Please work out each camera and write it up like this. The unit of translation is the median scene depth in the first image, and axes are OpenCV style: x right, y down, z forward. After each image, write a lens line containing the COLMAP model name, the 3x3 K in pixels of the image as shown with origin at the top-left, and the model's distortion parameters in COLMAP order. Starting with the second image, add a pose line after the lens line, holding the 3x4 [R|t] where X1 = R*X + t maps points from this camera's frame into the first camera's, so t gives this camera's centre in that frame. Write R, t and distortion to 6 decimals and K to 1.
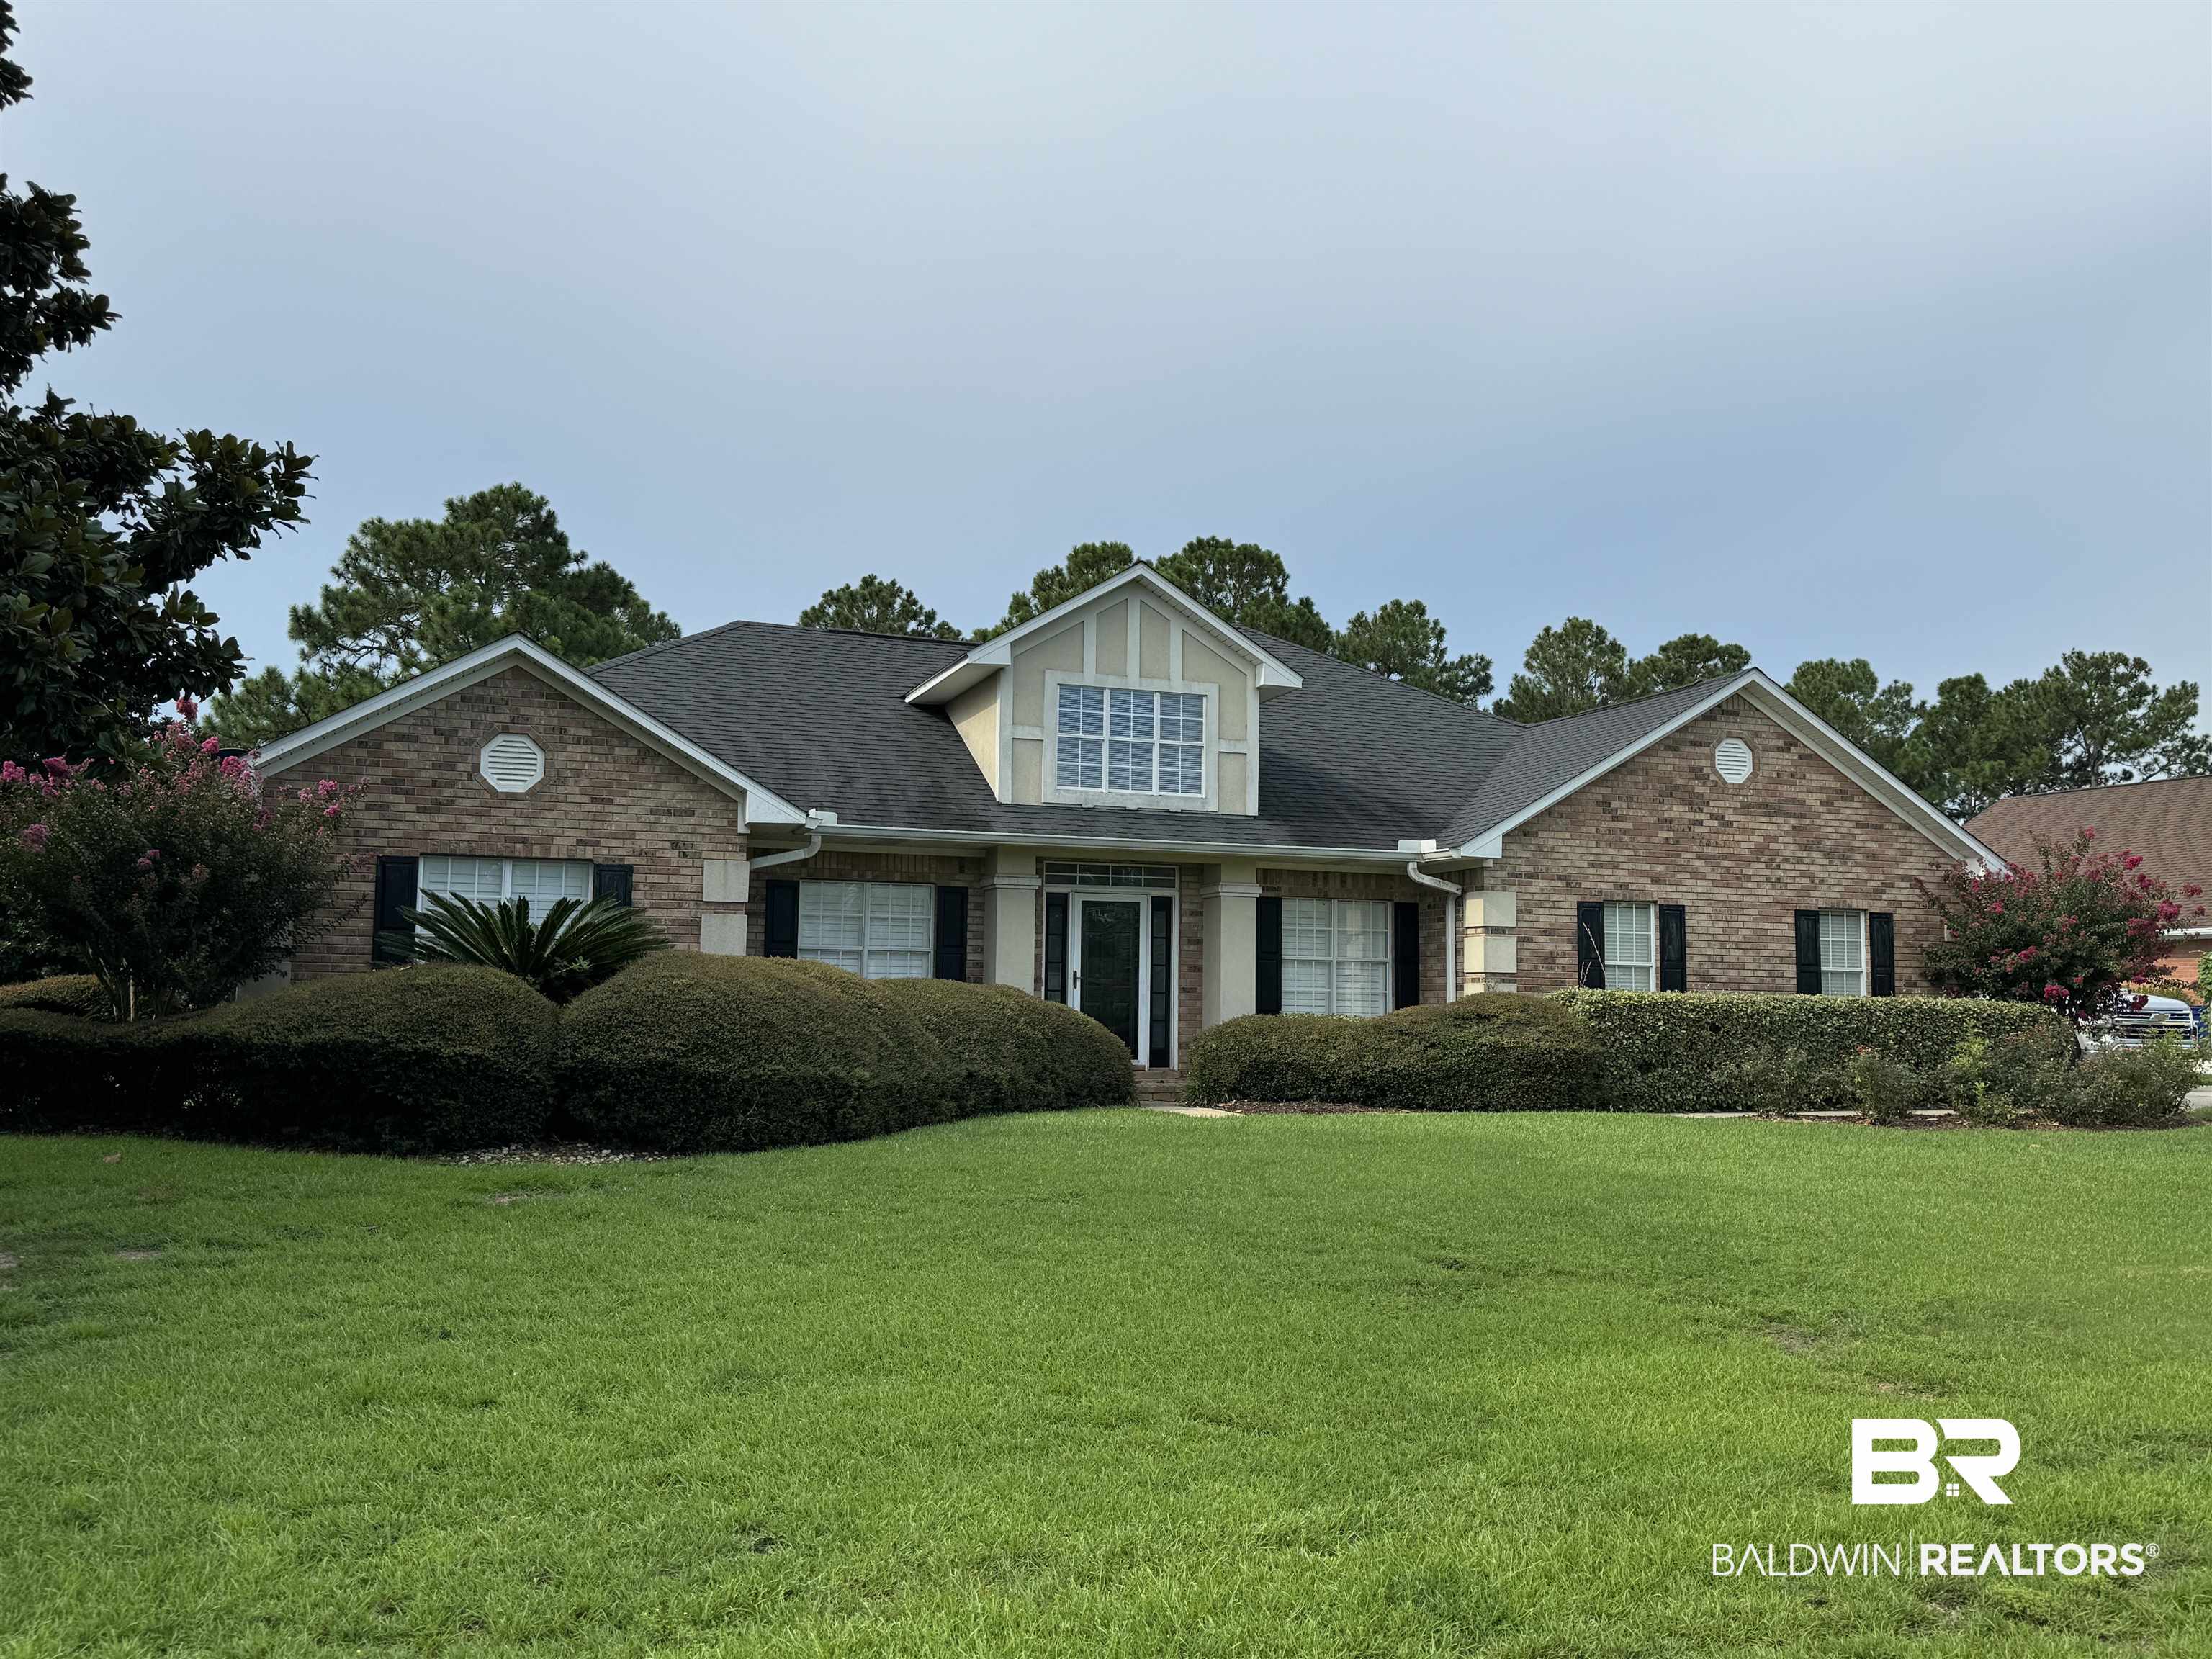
lens RADIAL K [[1798.8, 0, 1102.9], [0, 1798.8, 842.5], [0, 0, 1]] dist [0.177799, -0.423605]
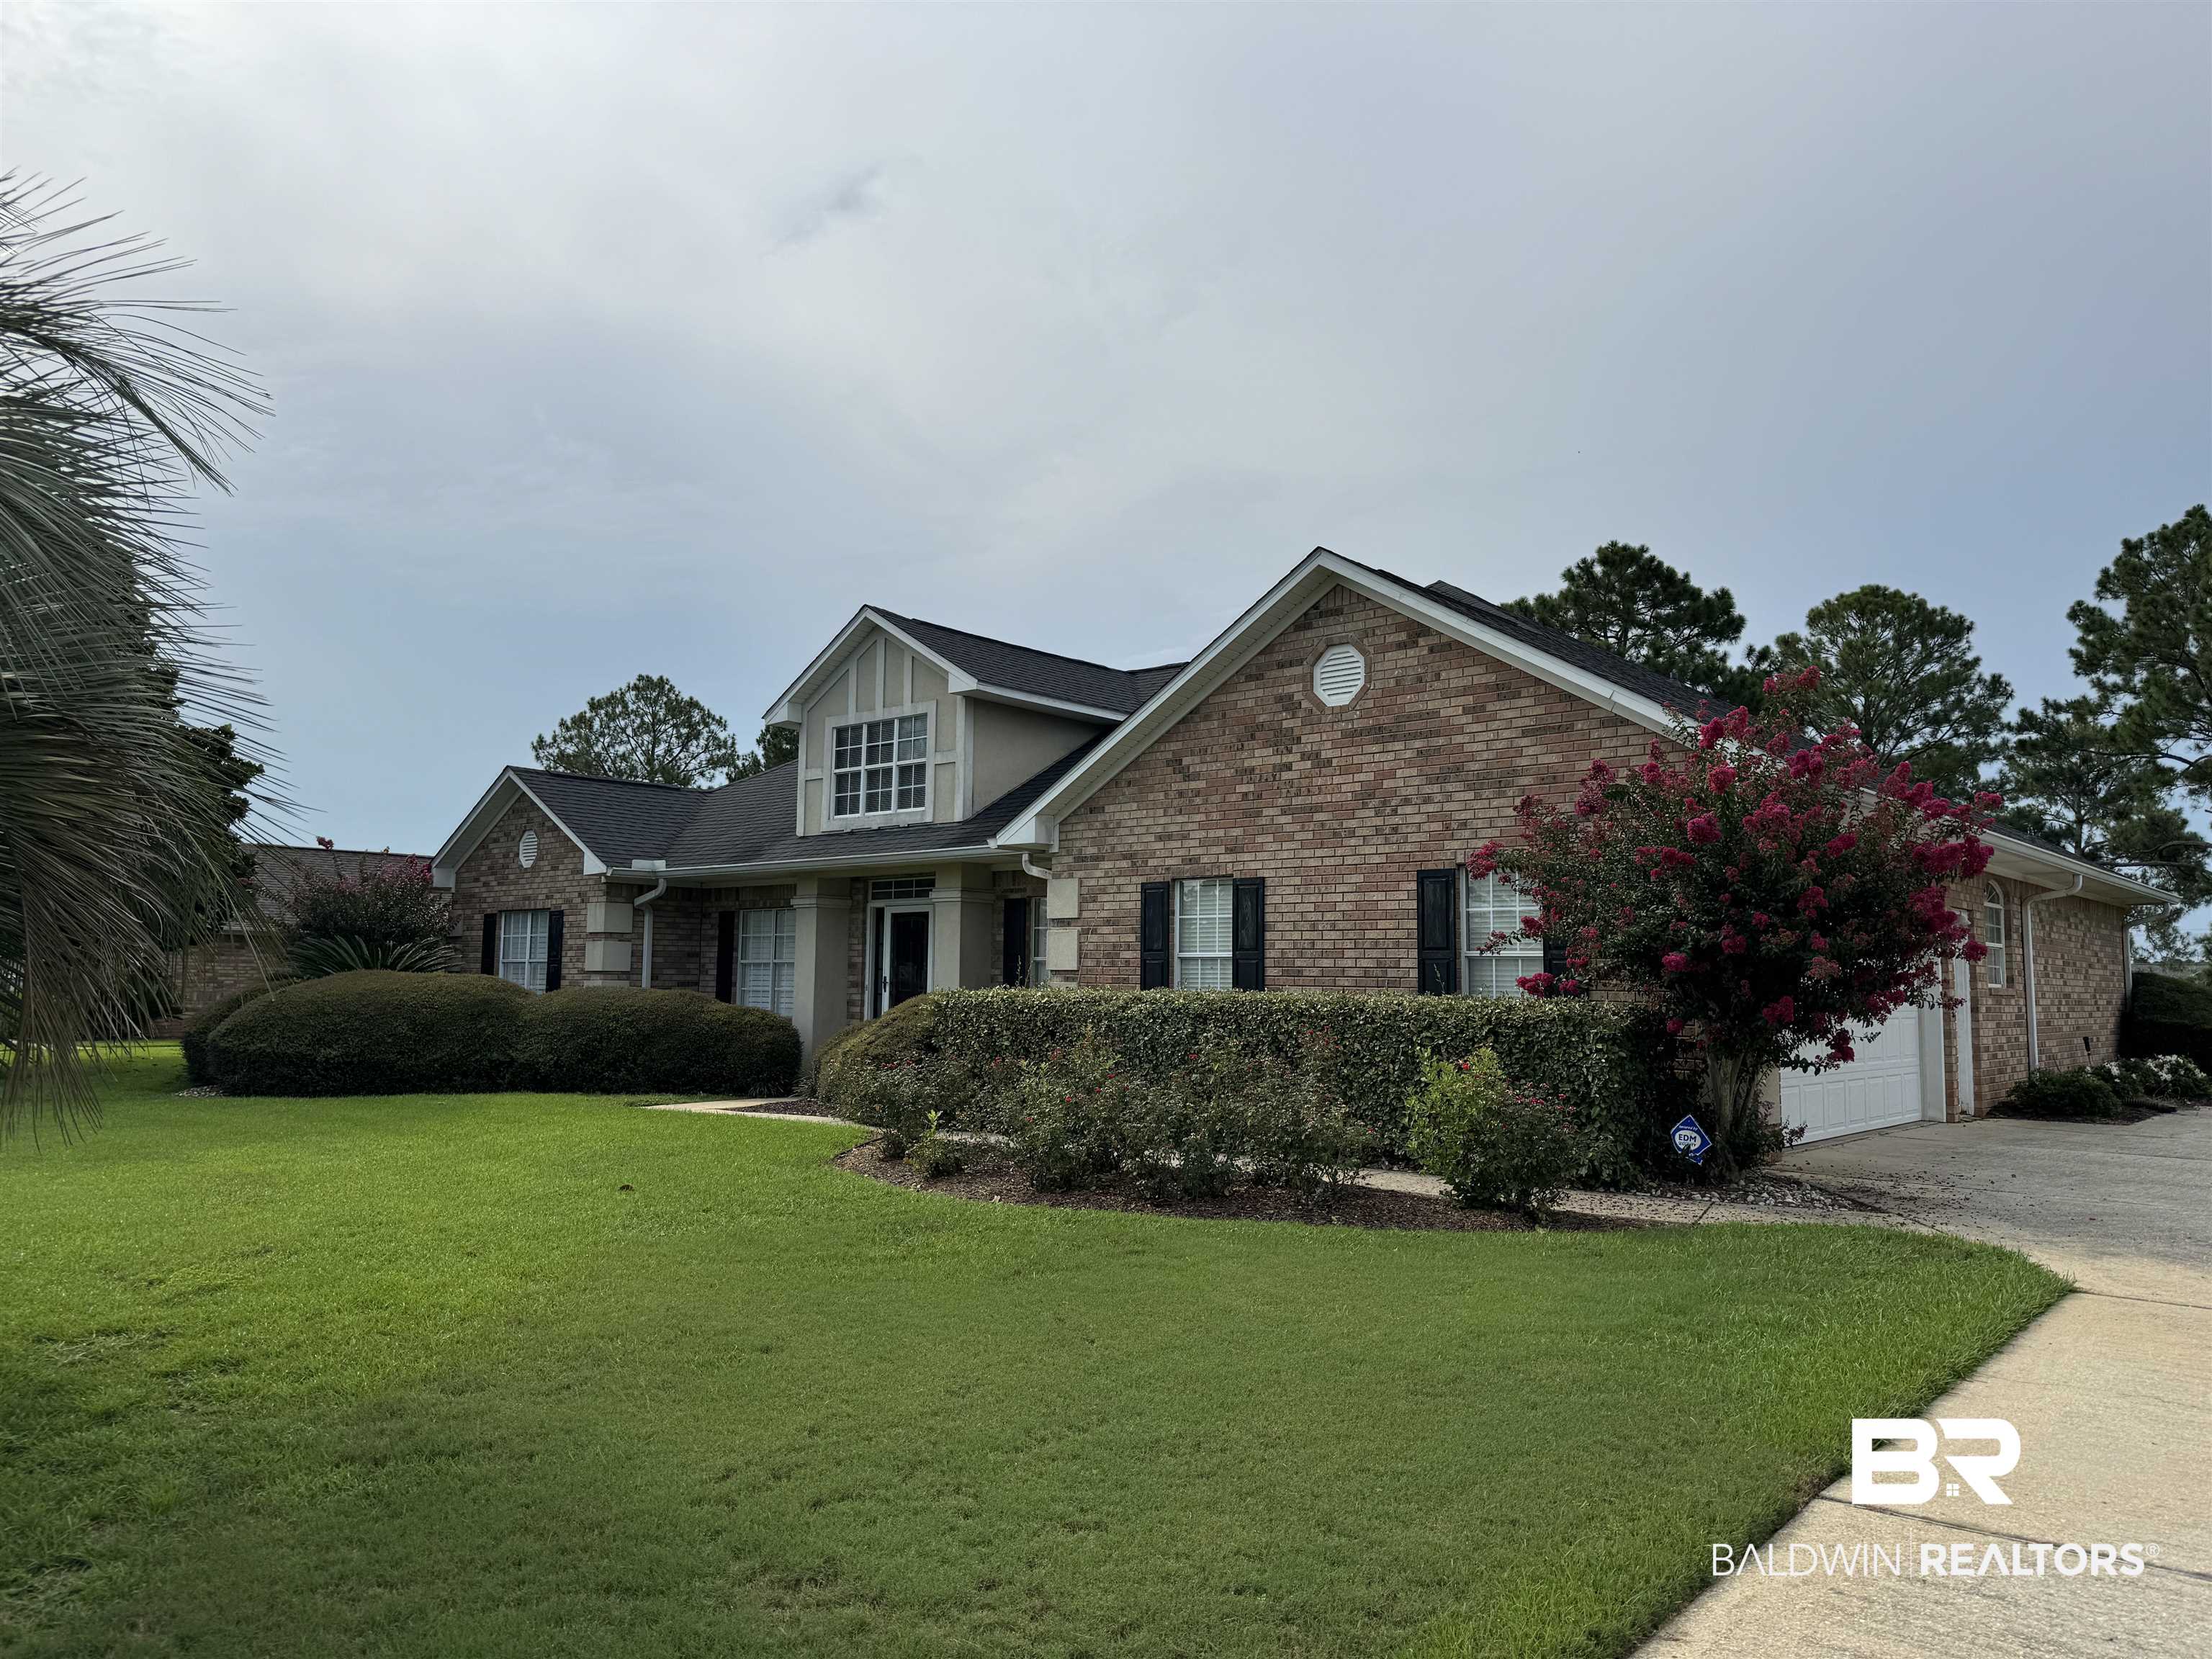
lens RADIAL K [[1553.5, 0, 1106.2], [0, 1553.5, 836.6], [0, 0, 1]] dist [0.093055, -0.110370]
pose [[0.478139, -0.092279, -0.873423, 0.863116], [0.074507, 0.995142, -0.064351, 0.054723], [0.875118, -0.034307, 0.482692, 0.624319]]
